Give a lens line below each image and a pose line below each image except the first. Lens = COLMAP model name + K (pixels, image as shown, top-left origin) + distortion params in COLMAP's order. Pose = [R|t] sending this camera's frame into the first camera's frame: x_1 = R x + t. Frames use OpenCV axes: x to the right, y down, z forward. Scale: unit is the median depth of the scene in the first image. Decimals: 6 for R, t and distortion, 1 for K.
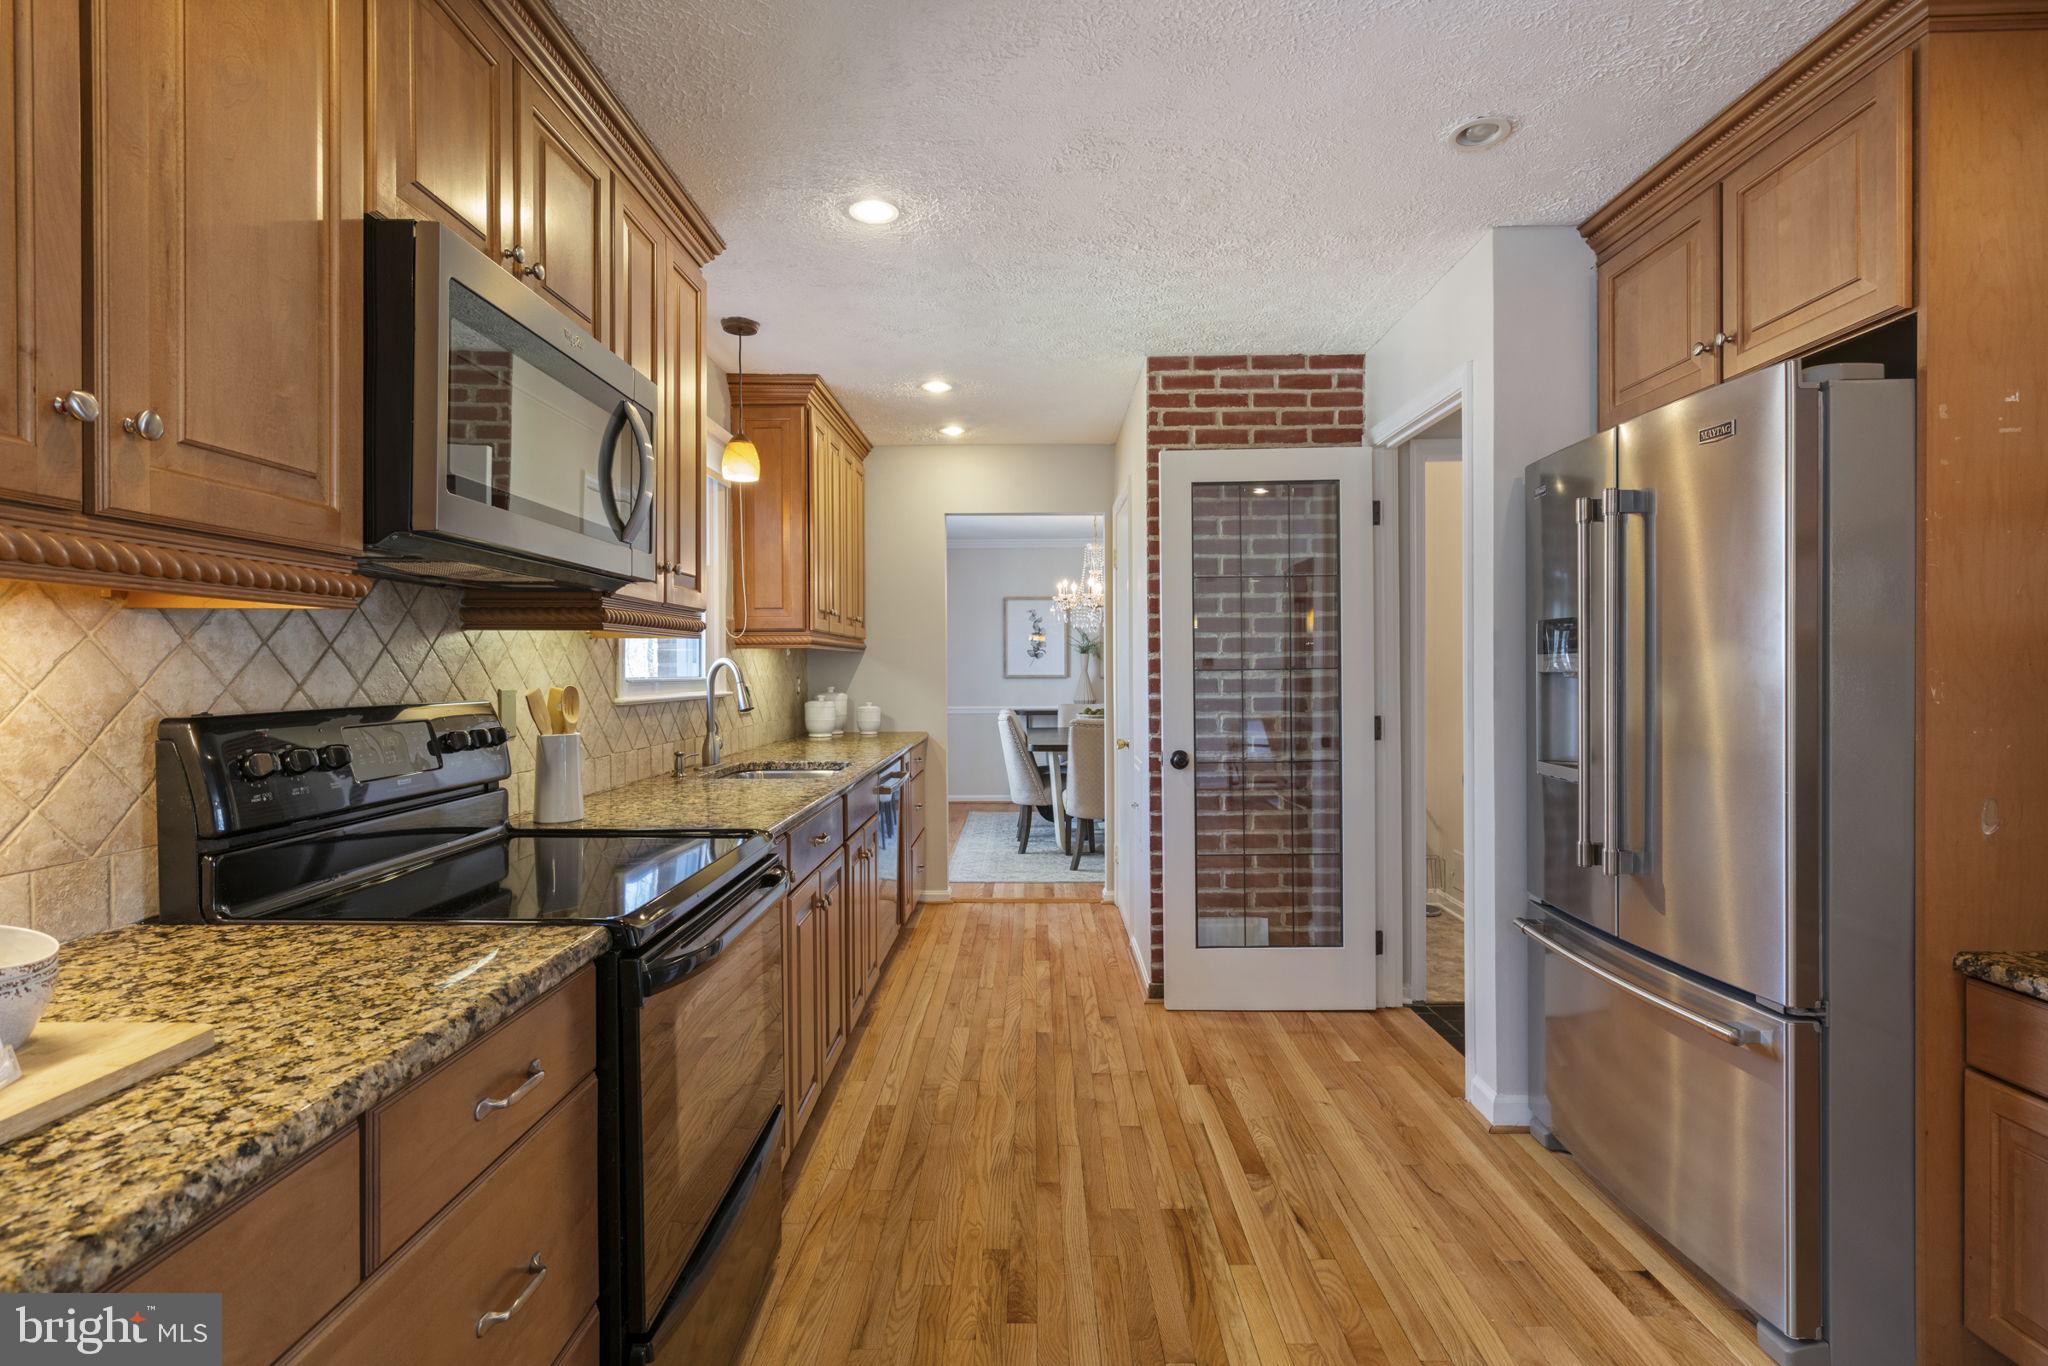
lens RADIAL K [[990.2, 0, 1018.2], [0, 990.2, 677.6], [0, 0, 1]] dist [-0.004098, 0.005210]
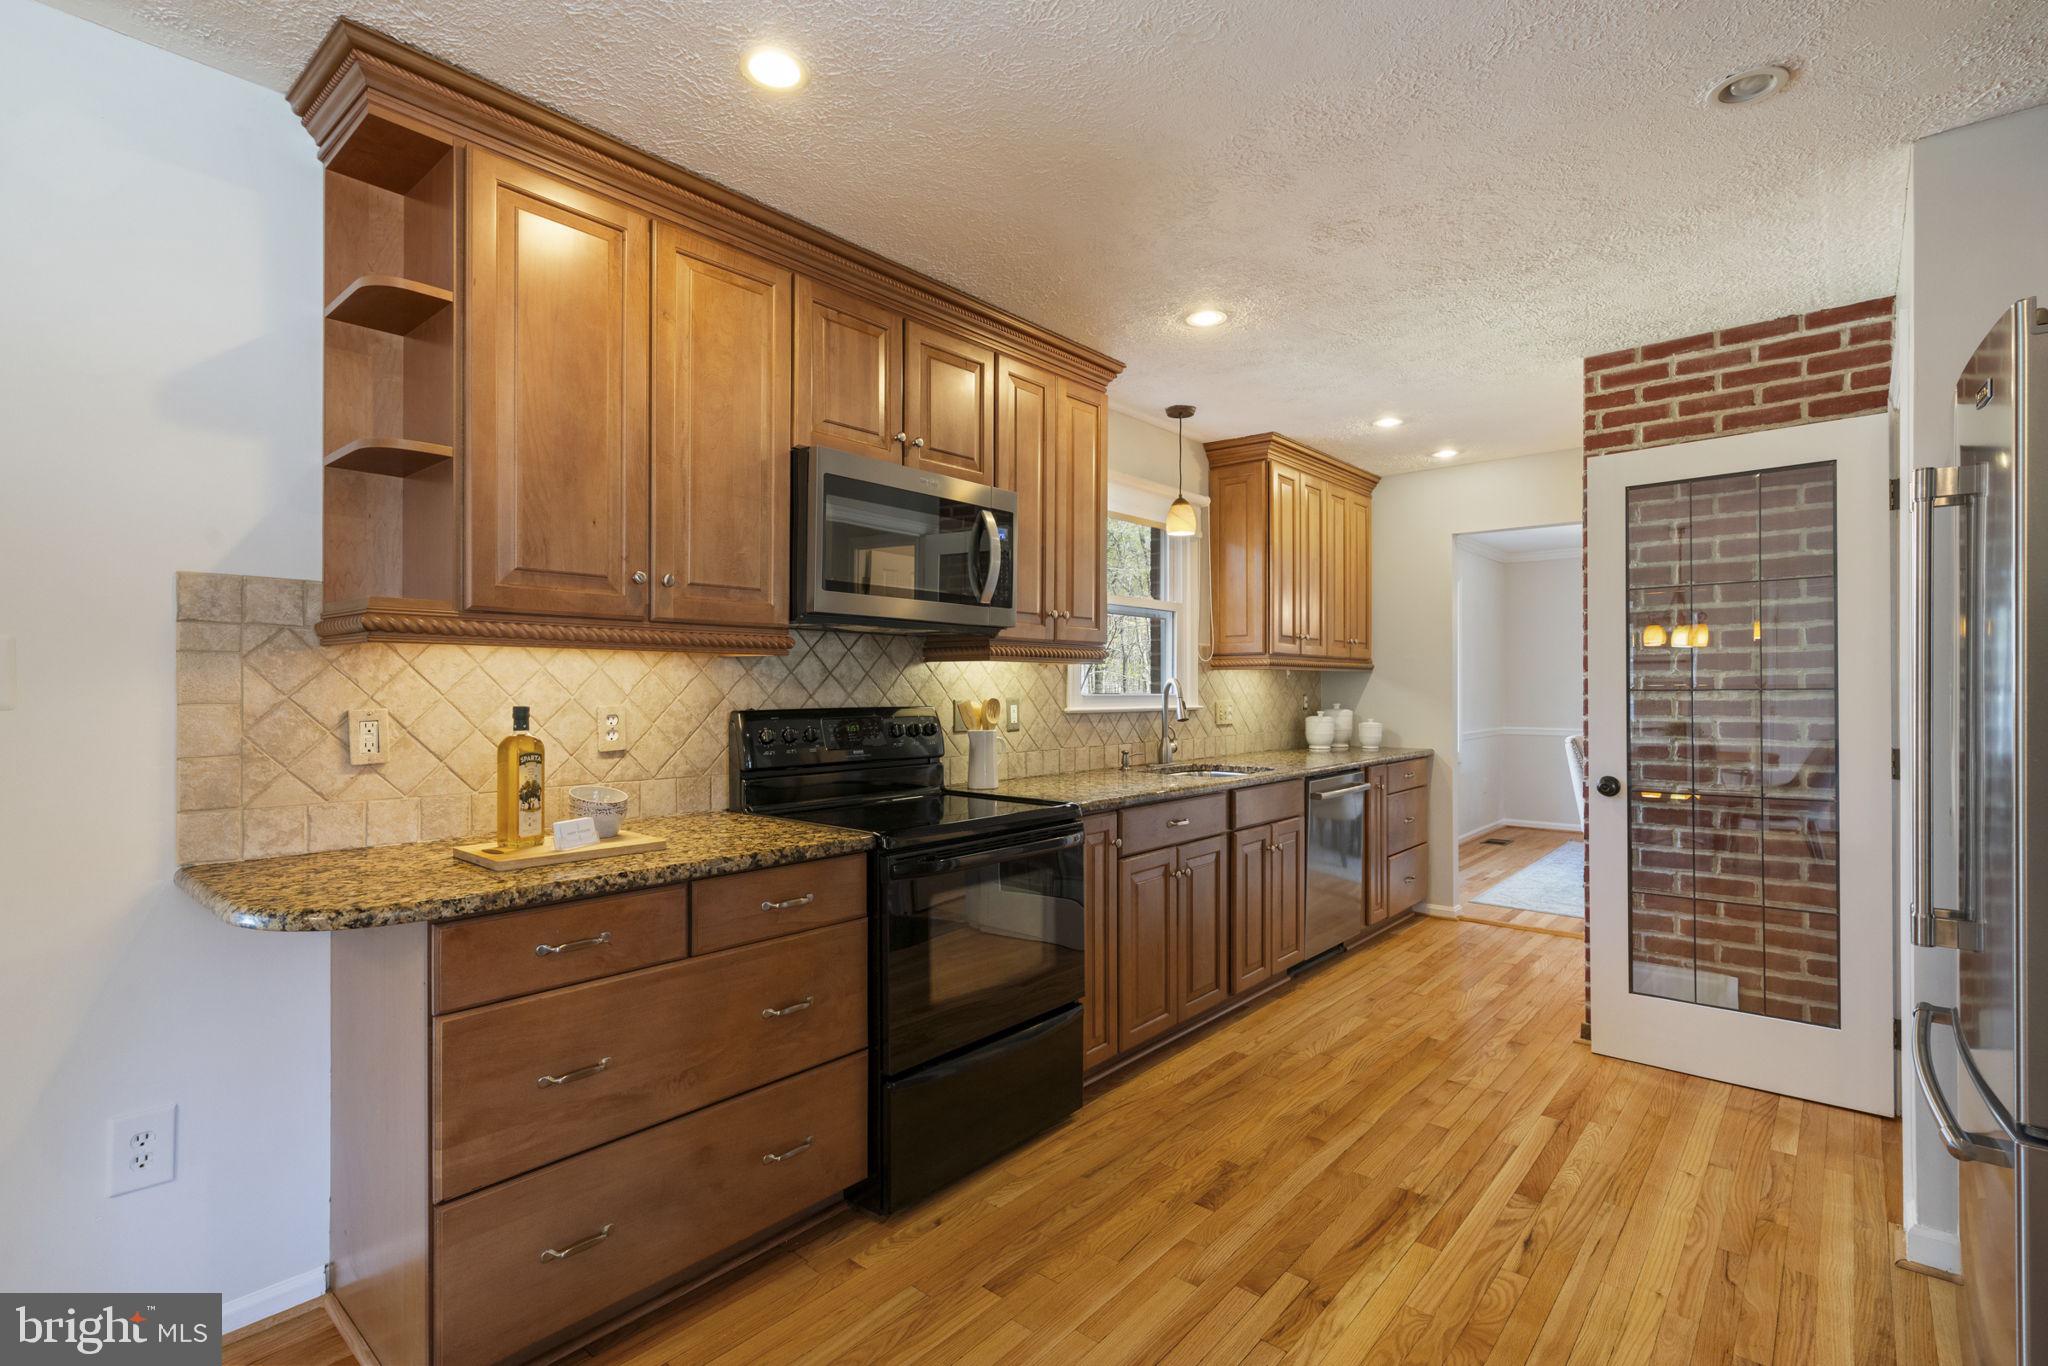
lens RADIAL K [[954.3, 0, 1015.3], [0, 954.3, 692.3], [0, 0, 1]] dist [-0.000710, 0.001151]
pose [[0.763322, 0.006935, -0.645981, 0.316572], [-0.008751, 0.999962, 0.000395, -0.000923], [0.645959, 0.005351, 0.763354, -0.045421]]
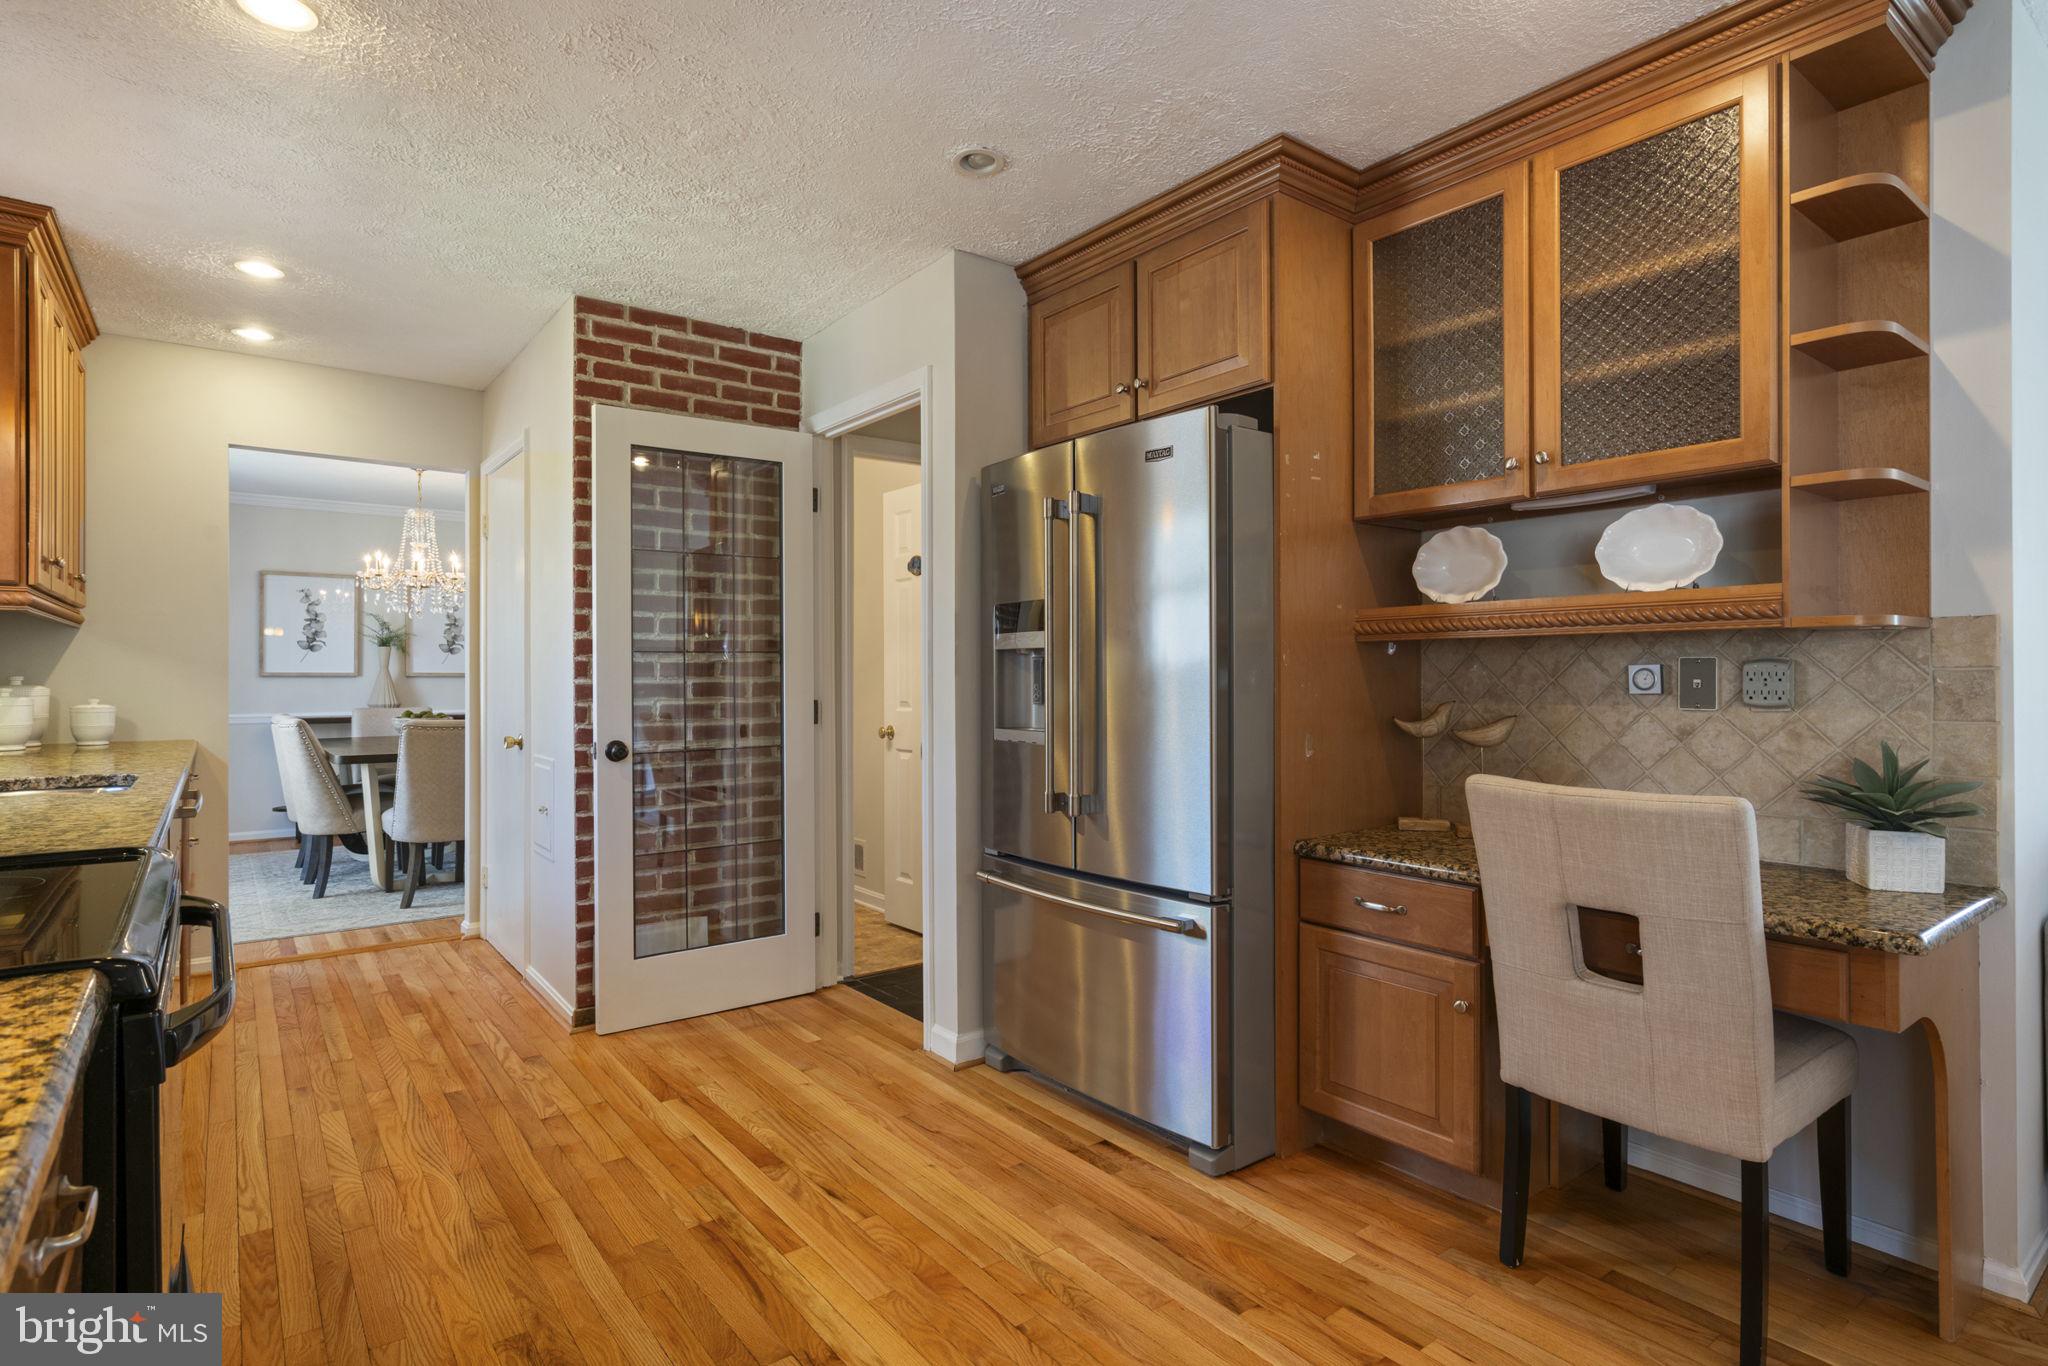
lens RADIAL K [[1038.9, 0, 1019.7], [0, 1038.9, 672.4], [0, 0, 1]] dist [-0.000058, 0.001424]
pose [[0.783466, 0.005918, 0.621406, -0.135757], [0.003358, 0.999900, -0.013756, 0.026022], [-0.621425, 0.012864, 0.783368, 0.036548]]
